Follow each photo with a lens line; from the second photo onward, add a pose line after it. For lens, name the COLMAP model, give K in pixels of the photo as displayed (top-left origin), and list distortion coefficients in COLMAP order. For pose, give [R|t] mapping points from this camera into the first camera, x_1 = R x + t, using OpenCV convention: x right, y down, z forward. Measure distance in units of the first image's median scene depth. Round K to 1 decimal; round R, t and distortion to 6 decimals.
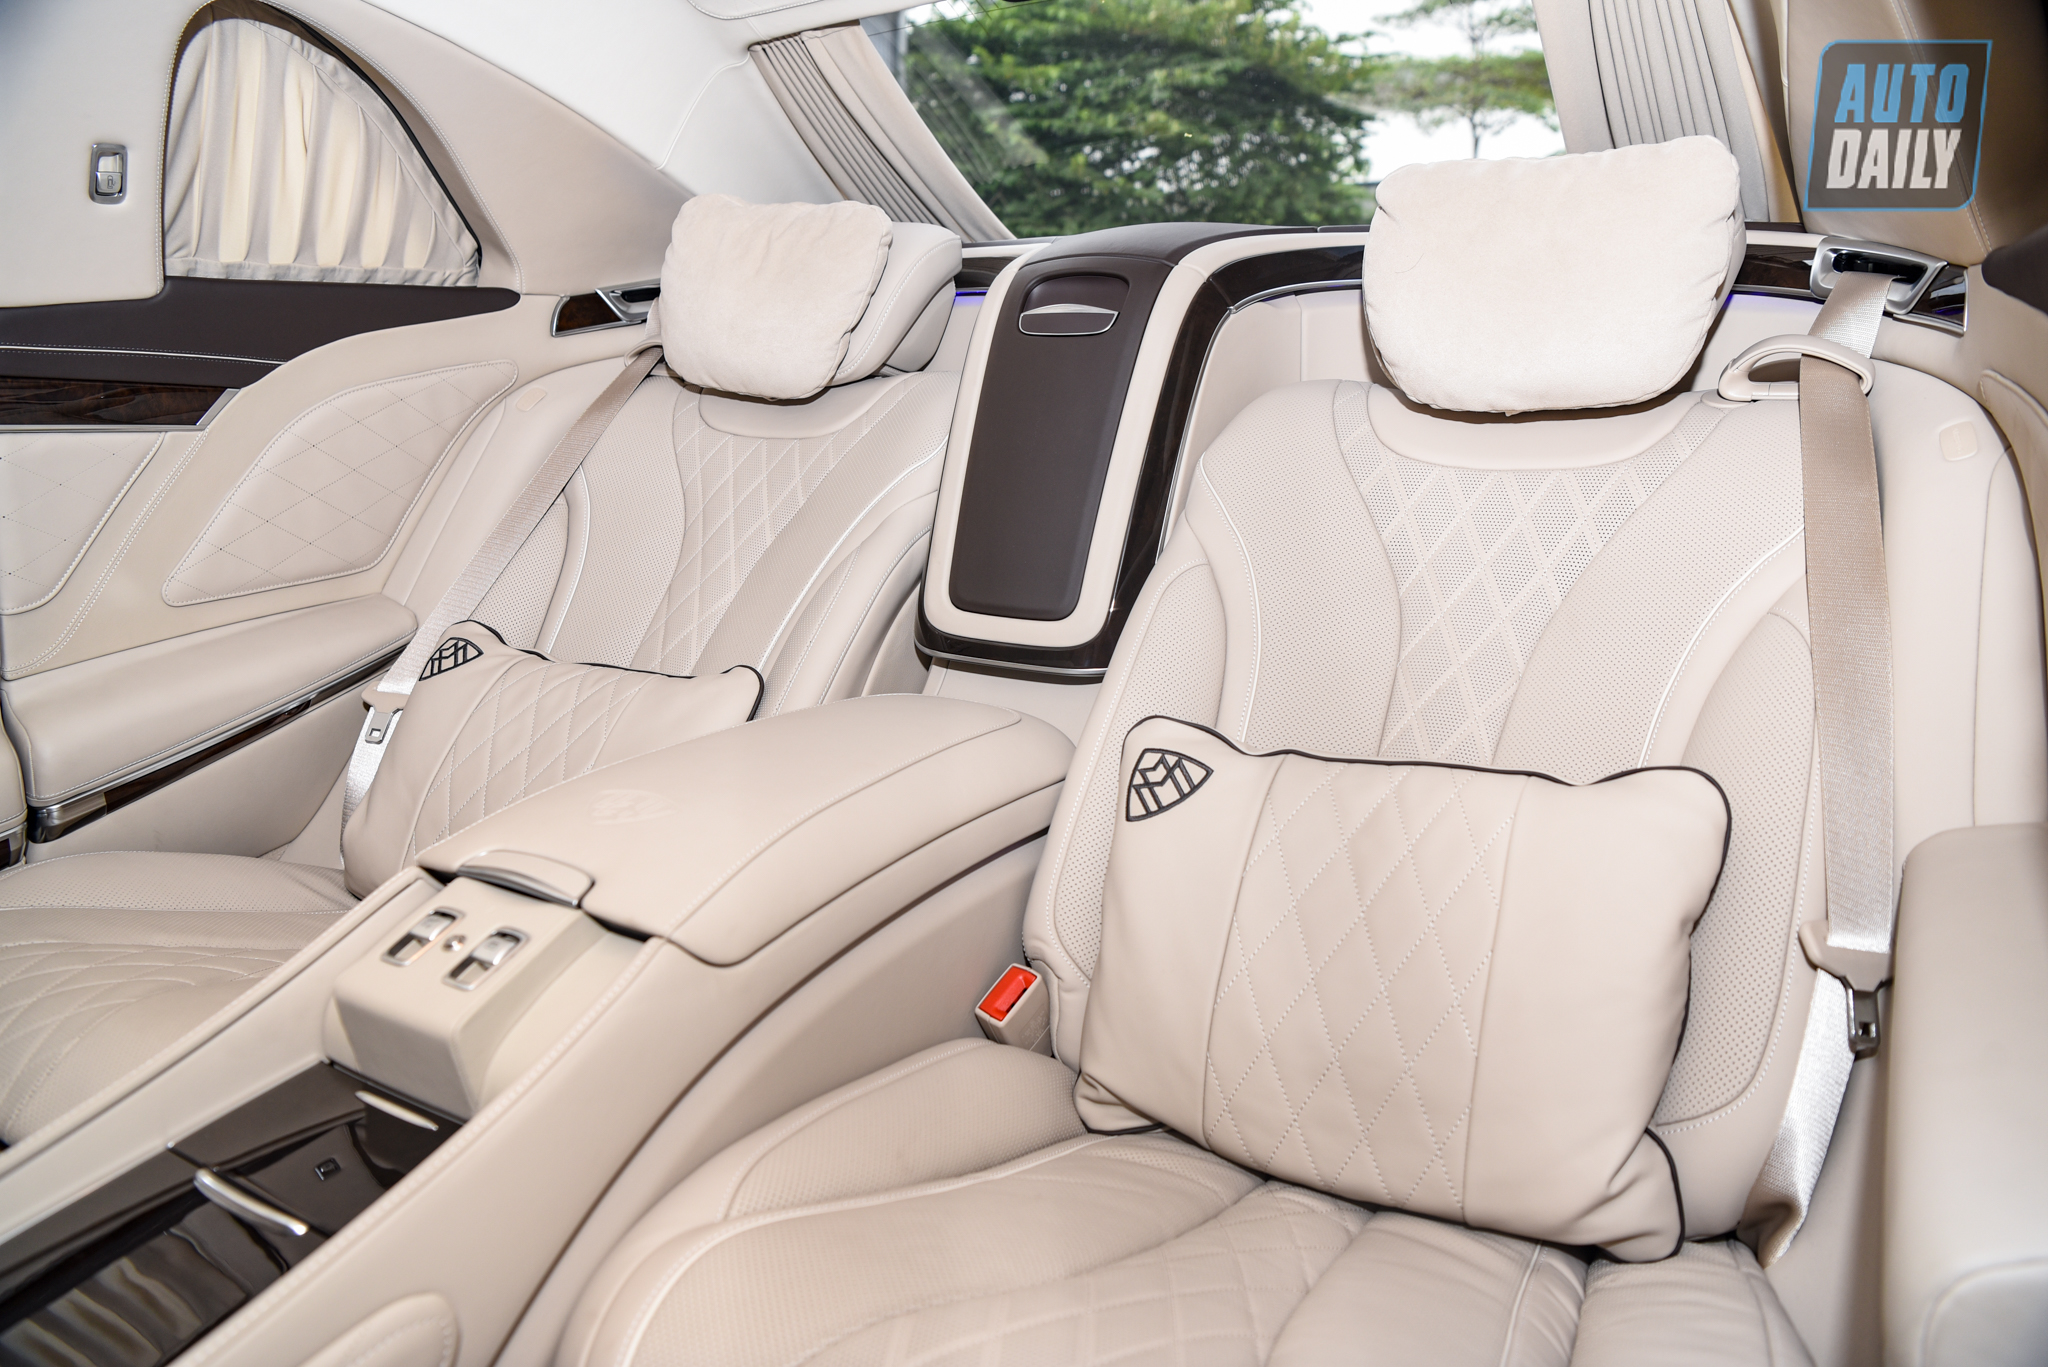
lens RADIAL K [[1368.1, 0, 1020.1], [0, 1368.1, 710.7], [0, 0, 1]] dist [-0.075849, 0.003328]
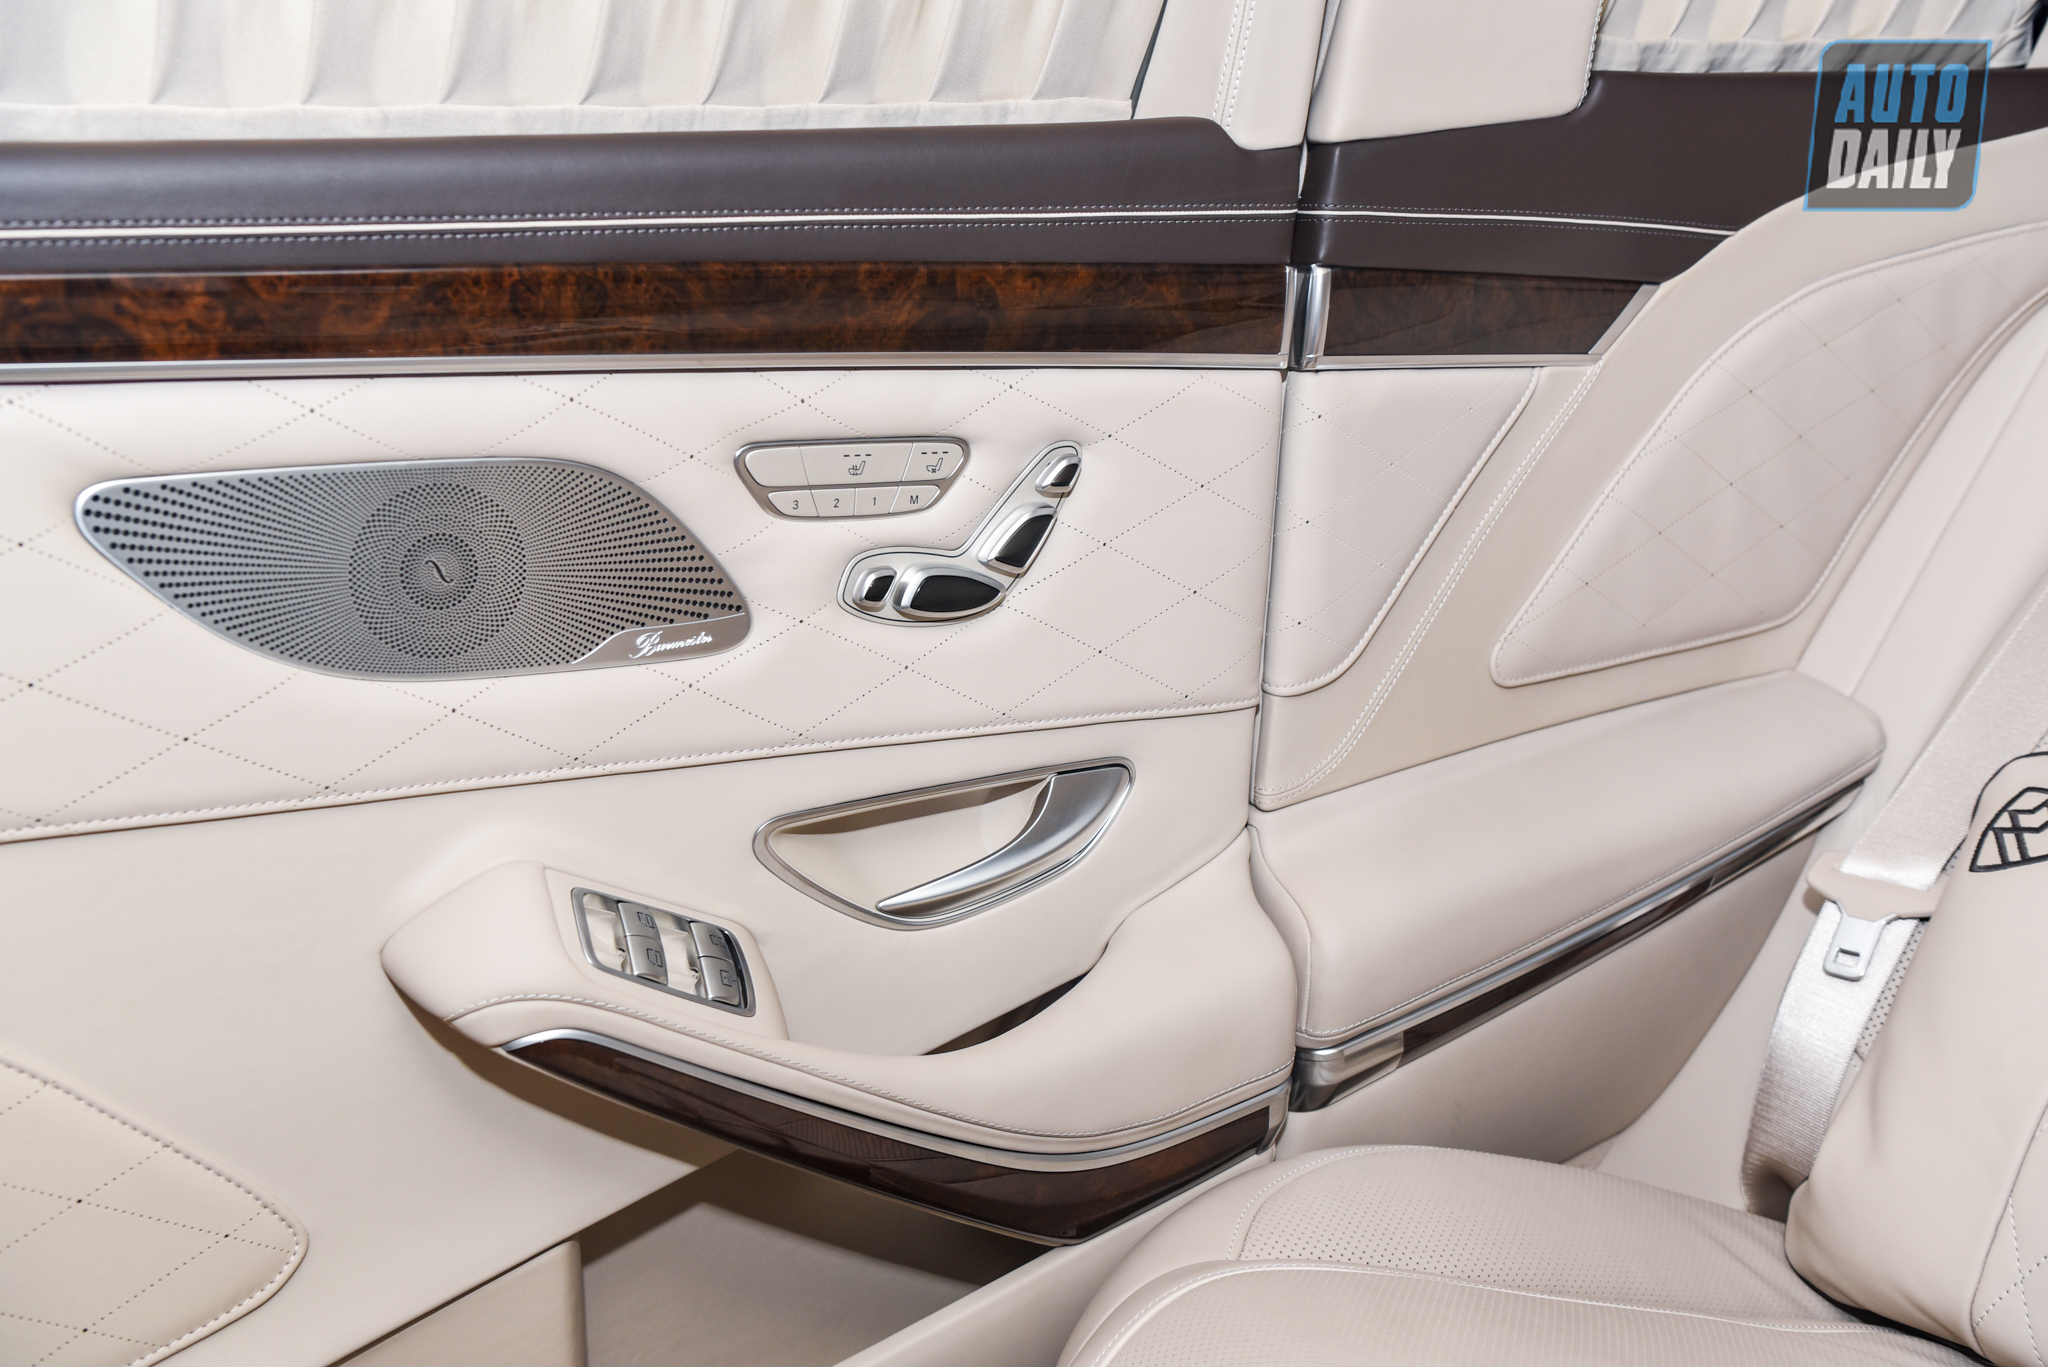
lens RADIAL K [[2234.4, 0, 1027.6], [0, 2234.4, 691.7], [0, 0, 1]] dist [0.069804, -0.000917]
pose [[0.872278, 0.077651, -0.482807, -0.397805], [-0.092055, 0.995735, -0.006167, -0.057584], [0.480268, 0.049824, 0.875705, 0.113193]]
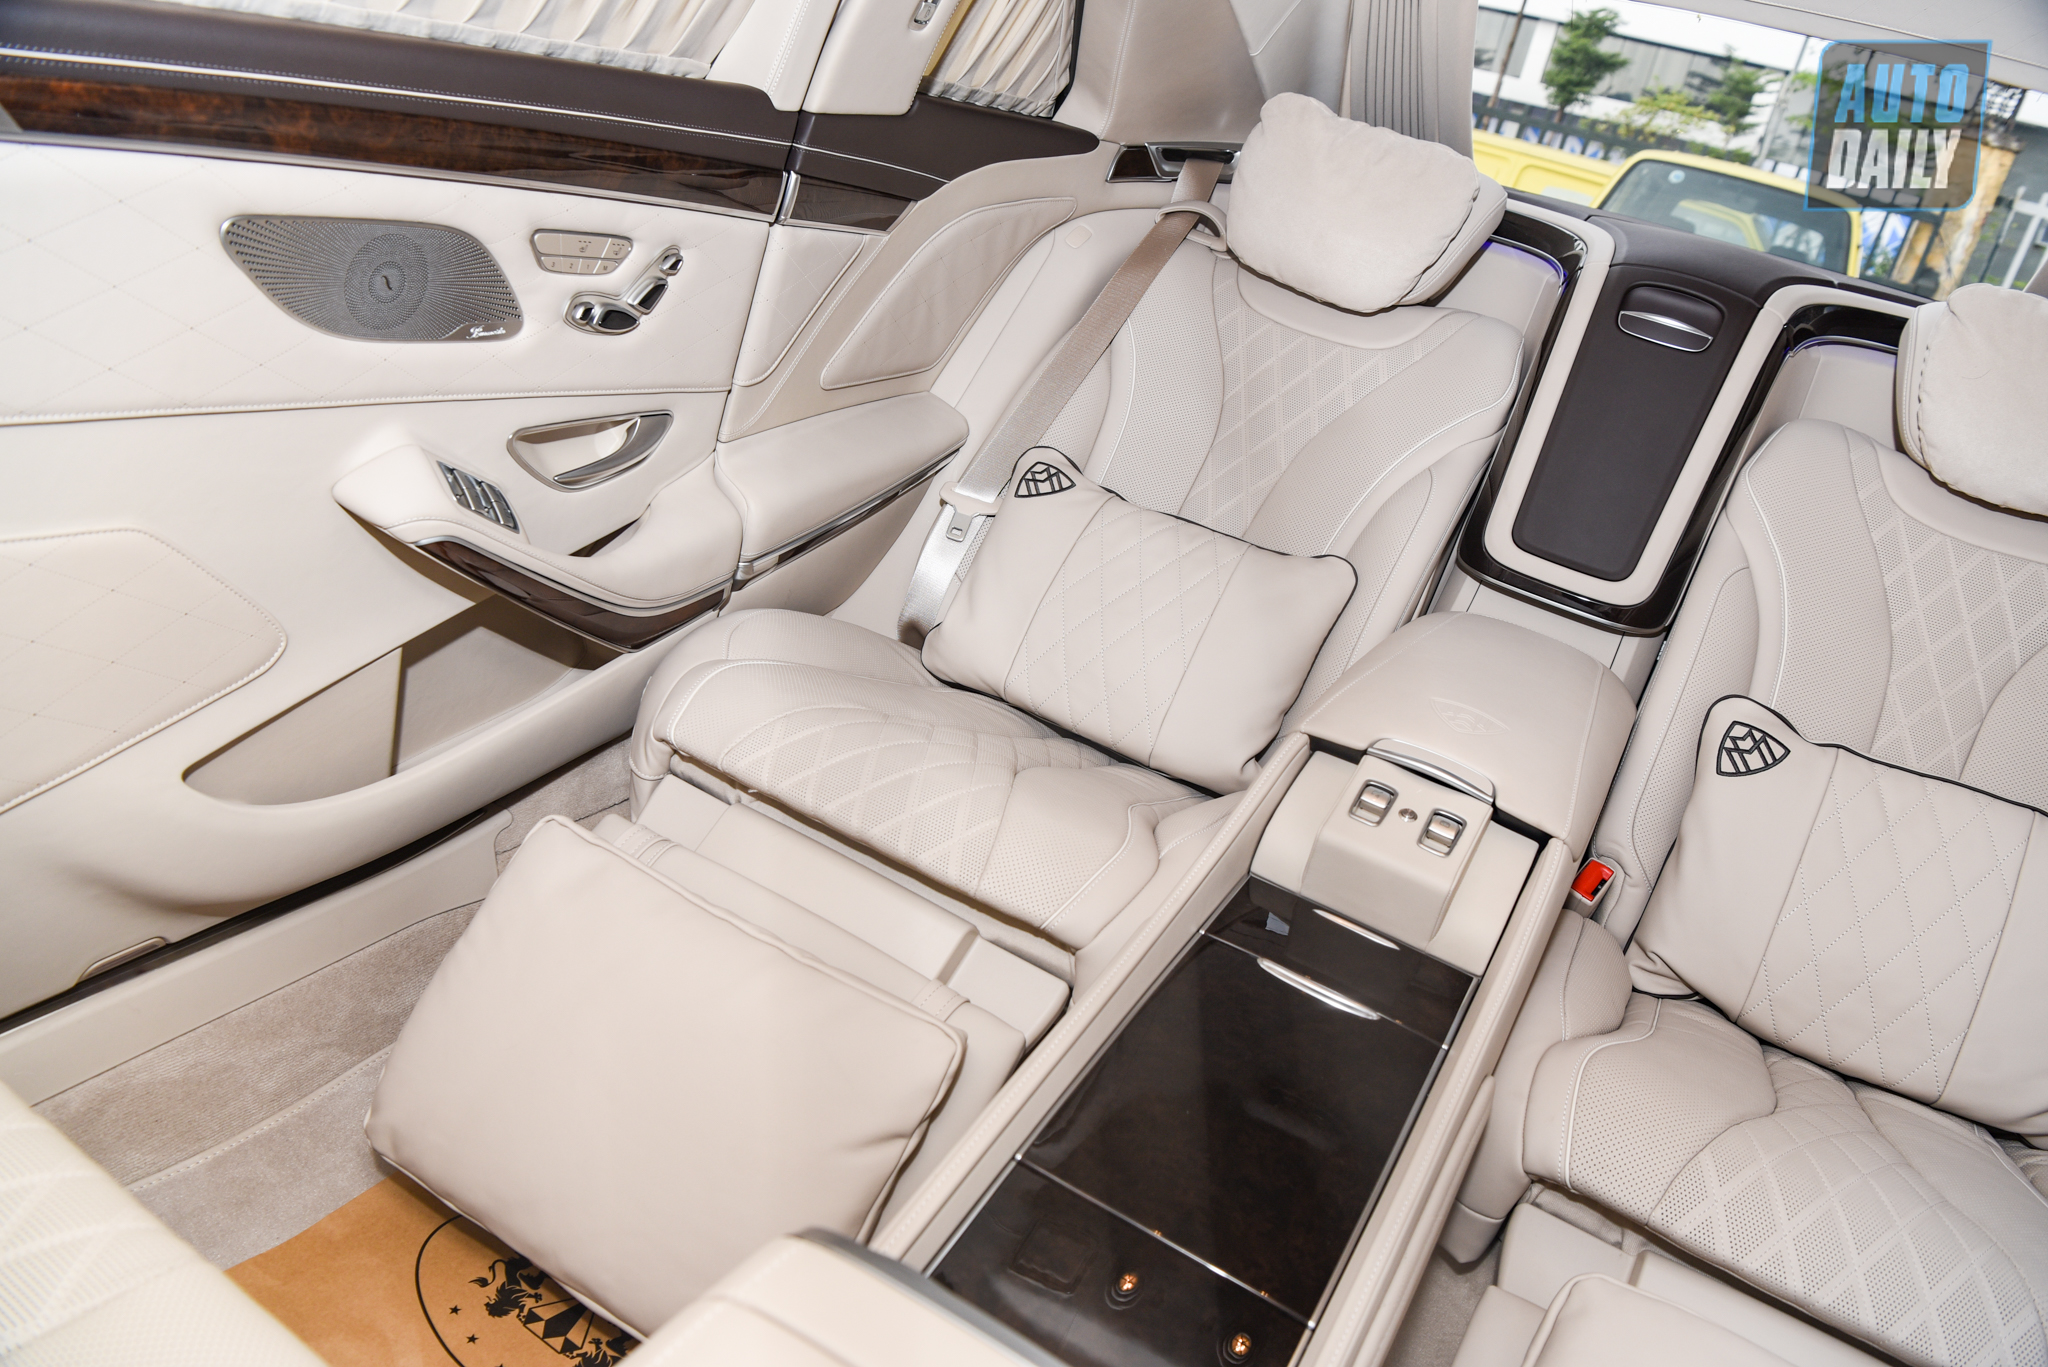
lens RADIAL K [[1389.6, 0, 1038.1], [0, 1389.6, 691.6], [0, 0, 1]] dist [-0.082877, 0.029088]
pose [[0.976289, 0.191168, 0.101563, -0.581589], [-0.205066, 0.967025, 0.151032, -0.049724], [-0.069342, -0.168278, 0.983298, -0.197123]]
